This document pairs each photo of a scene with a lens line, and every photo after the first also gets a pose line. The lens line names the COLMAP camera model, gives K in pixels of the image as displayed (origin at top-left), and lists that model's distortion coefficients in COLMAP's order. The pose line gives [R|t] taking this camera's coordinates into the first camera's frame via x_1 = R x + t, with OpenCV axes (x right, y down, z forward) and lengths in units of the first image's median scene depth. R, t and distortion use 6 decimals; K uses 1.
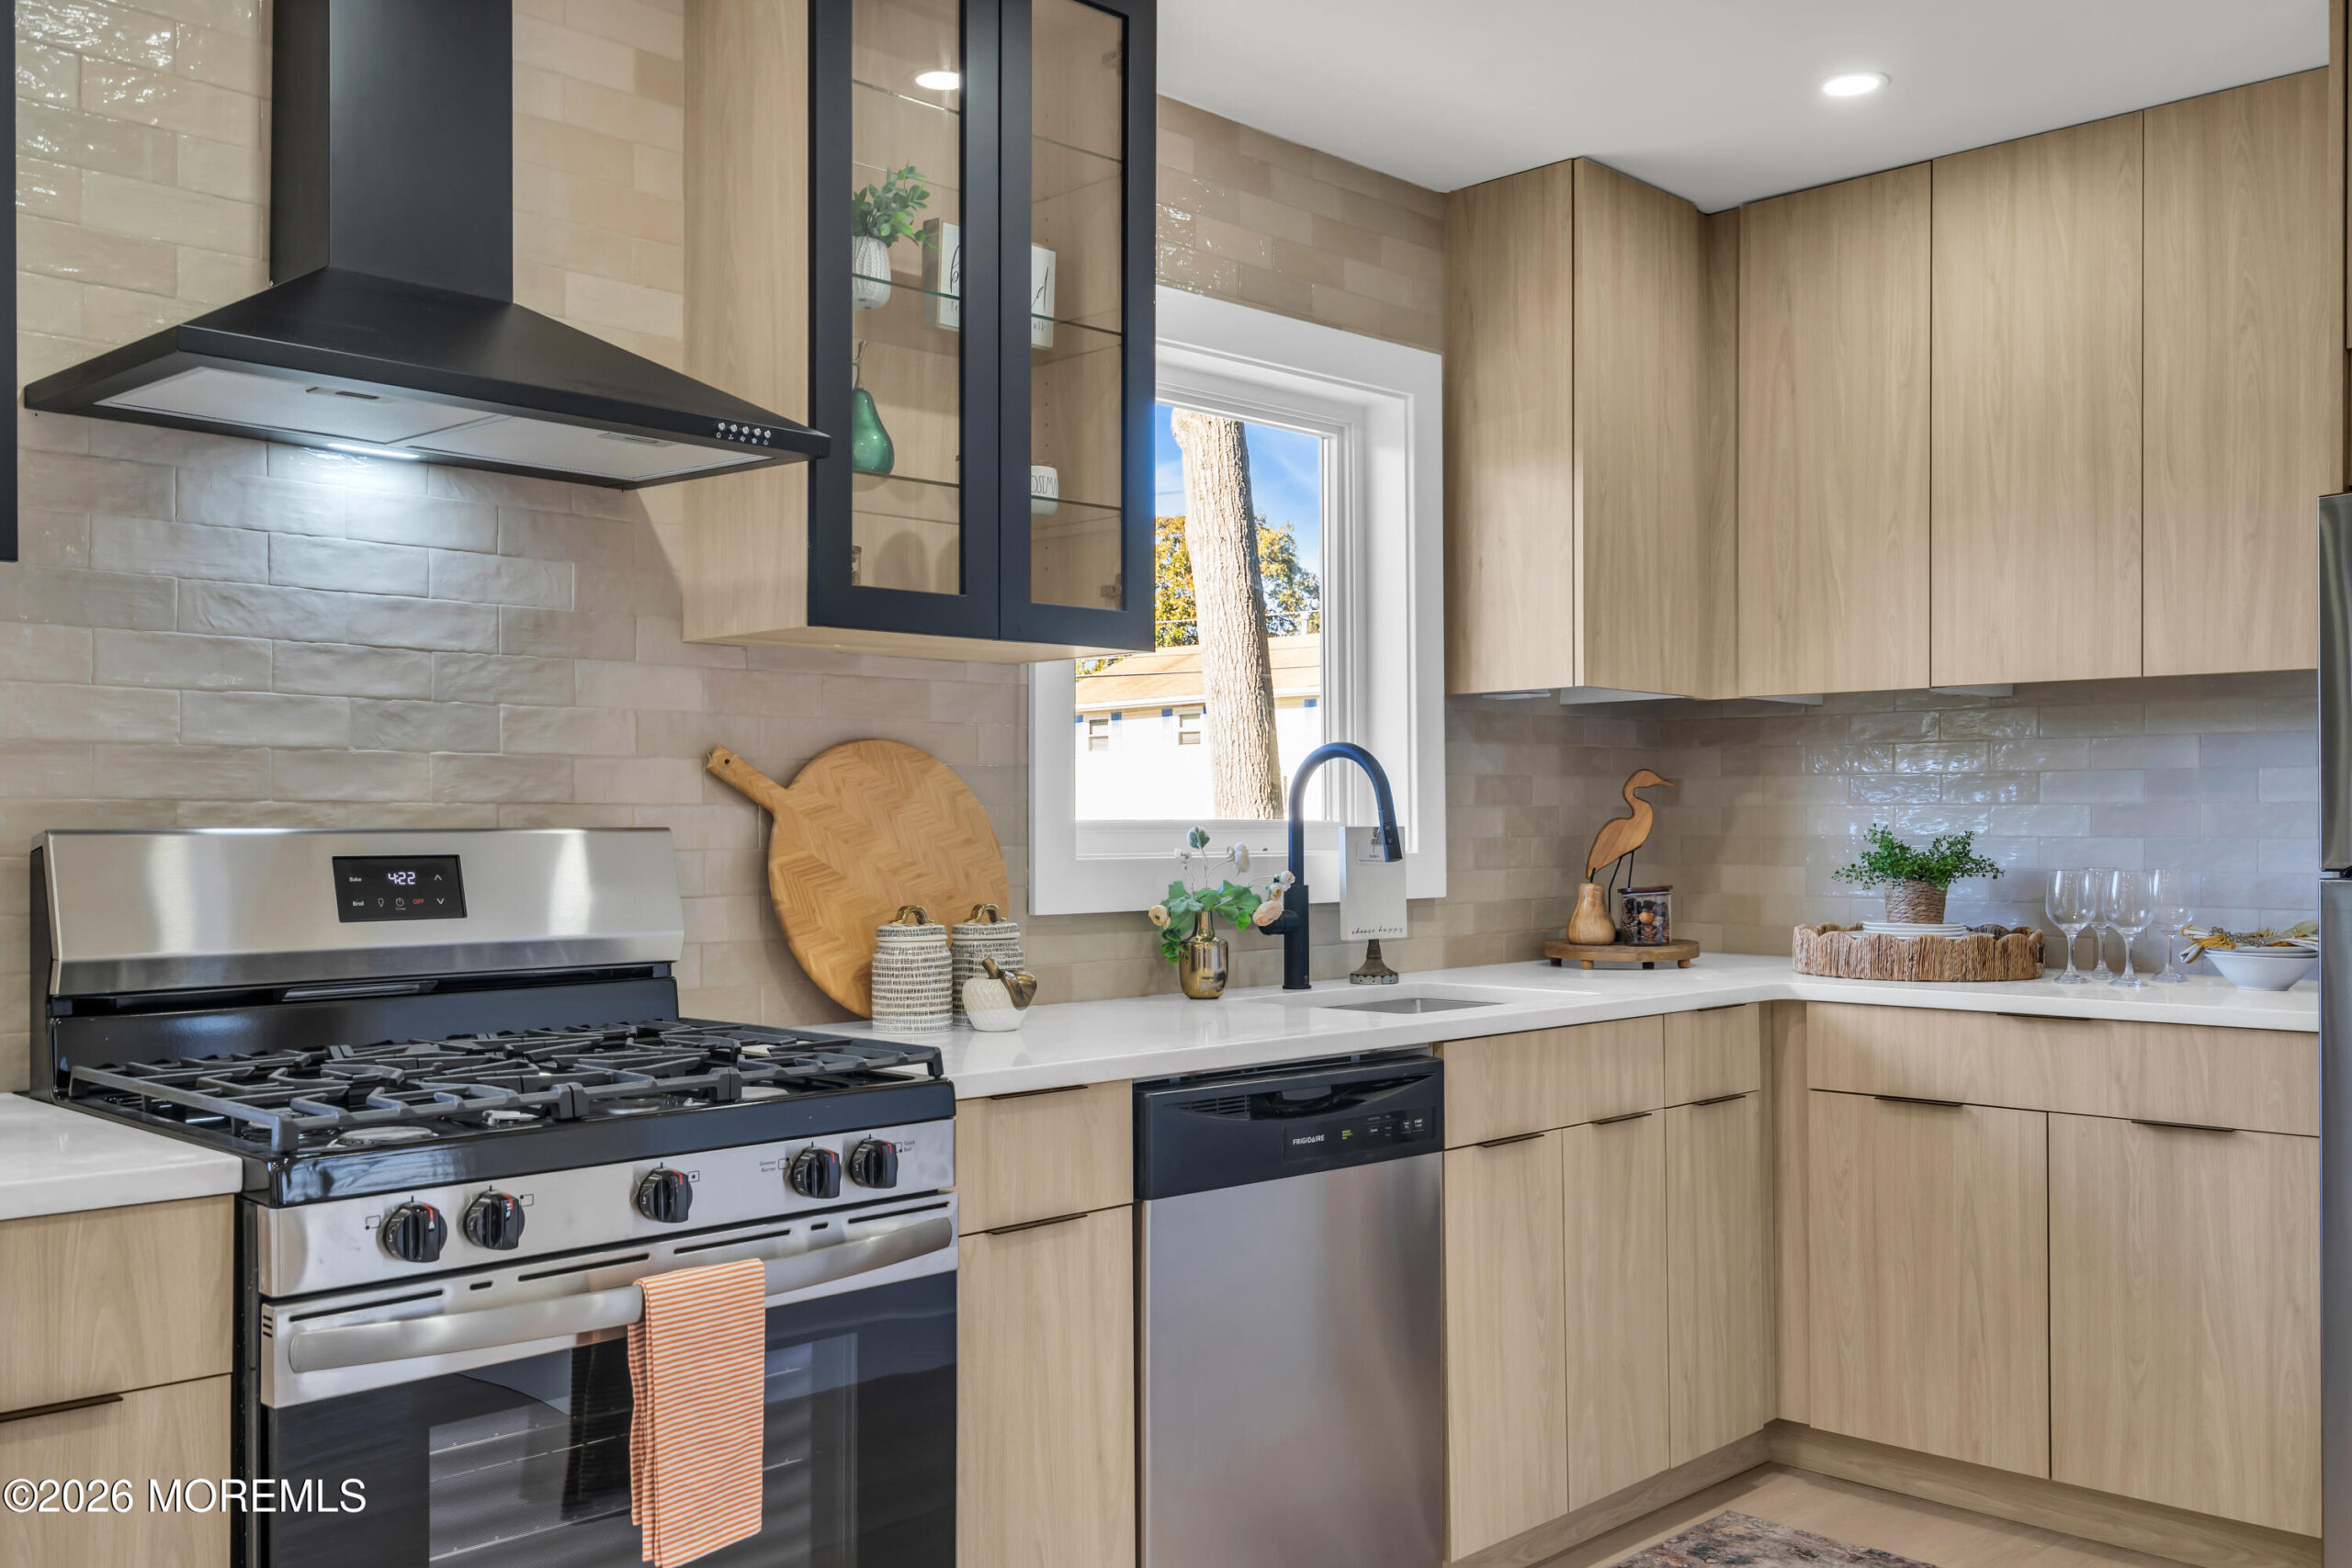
lens RADIAL K [[2053.5, 0, 1169.9], [0, 2053.5, 816.1], [0, 0, 1]] dist [0.008956, -0.007544]
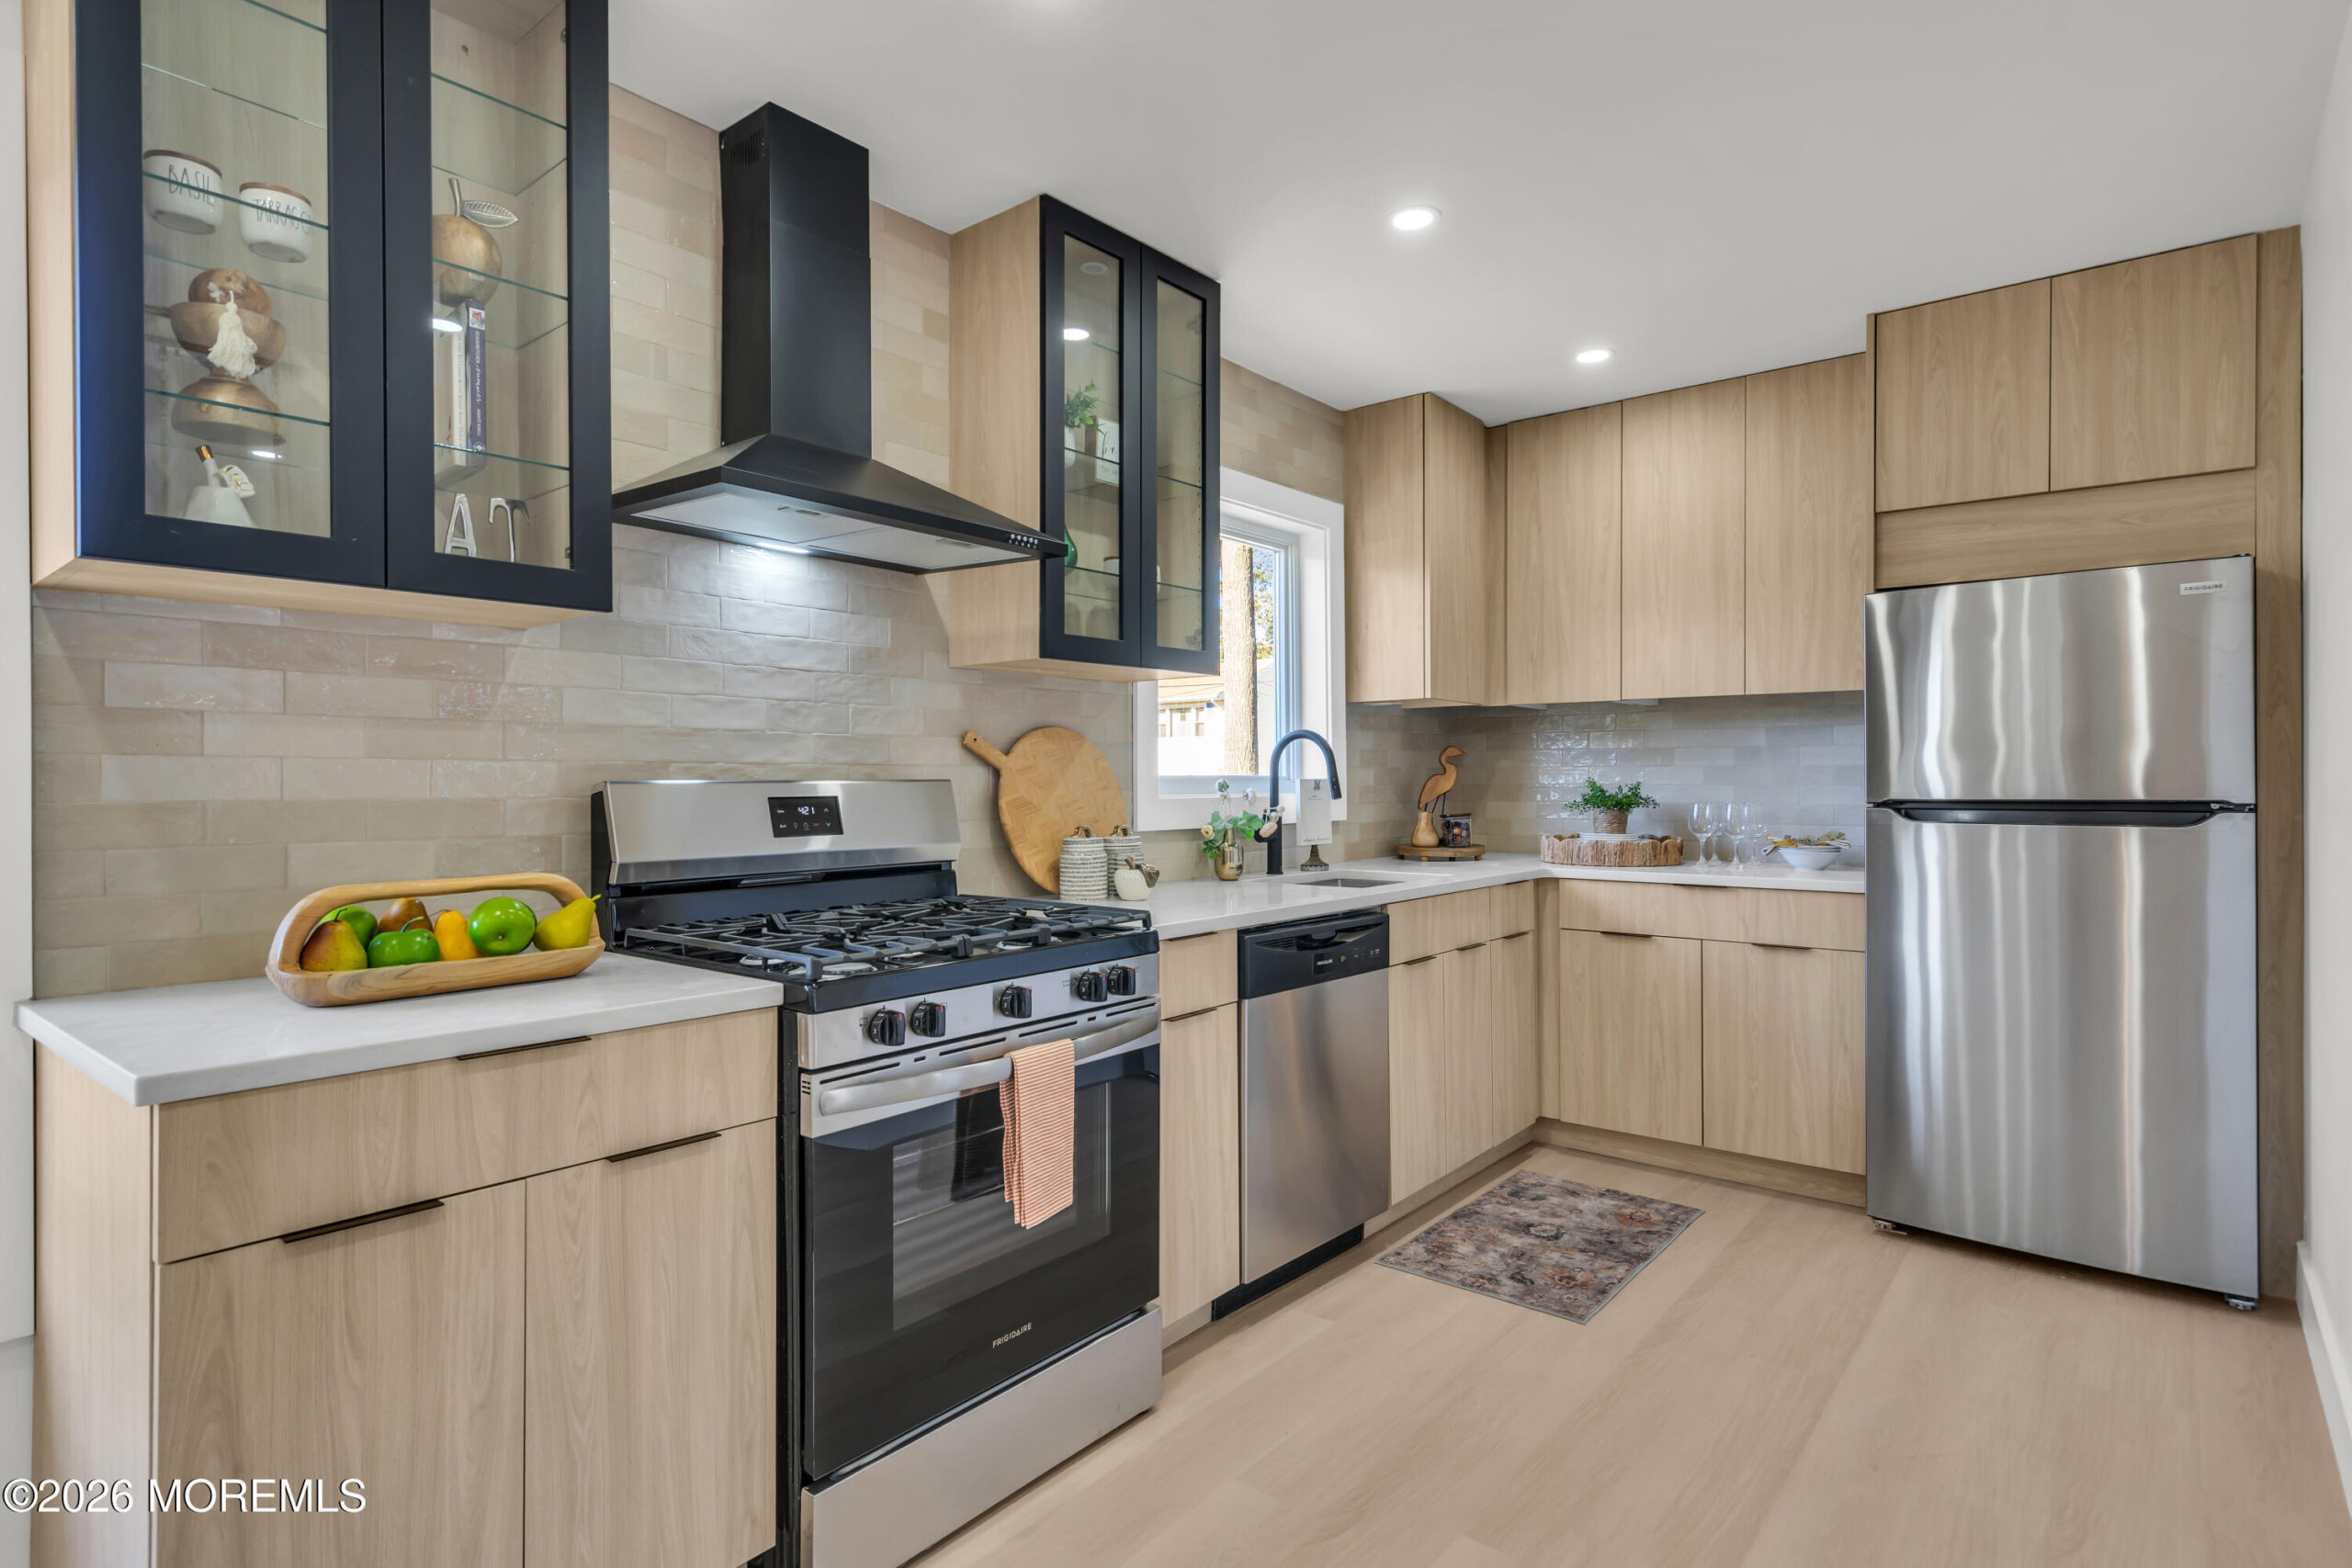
lens RADIAL K [[1195.1, 0, 1178.5], [0, 1195.1, 781.3], [0, 0, 1]] dist [-0.000430, 0.004449]
pose [[0.994969, -0.000597, 0.100181, -0.138438], [-0.000029, 0.999981, 0.006238, 0.000909], [-0.100183, -0.006210, 0.994950, 0.021765]]
